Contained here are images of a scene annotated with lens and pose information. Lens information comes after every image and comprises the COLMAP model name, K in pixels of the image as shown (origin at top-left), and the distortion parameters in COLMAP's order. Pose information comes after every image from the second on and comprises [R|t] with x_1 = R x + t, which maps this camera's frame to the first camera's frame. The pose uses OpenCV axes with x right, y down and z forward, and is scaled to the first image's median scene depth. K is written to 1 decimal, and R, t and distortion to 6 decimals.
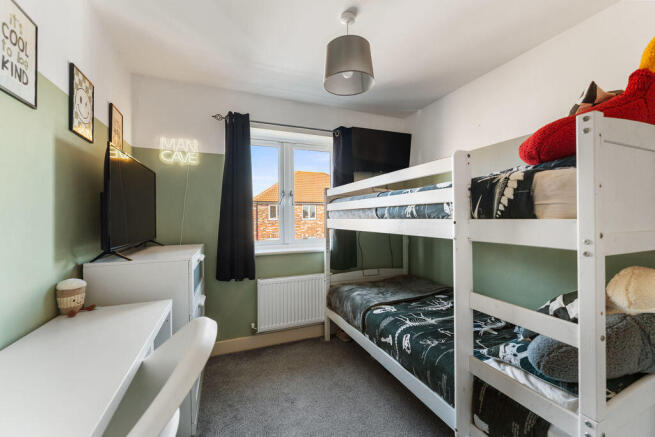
lens RADIAL K [[262.0, 0, 327.3], [0, 262.0, 218.3], [0, 0, 1]] dist [-0.004289, 0.000634]
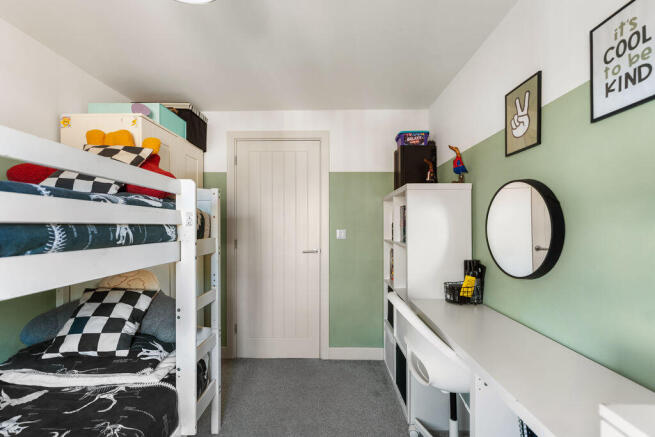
lens RADIAL K [[262.0, 0, 327.9], [0, 262.0, 223.4], [0, 0, 1]] dist [-0.004289, 0.000634]
pose [[-0.921884, 0.013537, 0.387230, -0.378740], [0.009248, 0.999874, -0.012937, -0.040594], [-0.387356, -0.008346, -0.921892, 1.416843]]
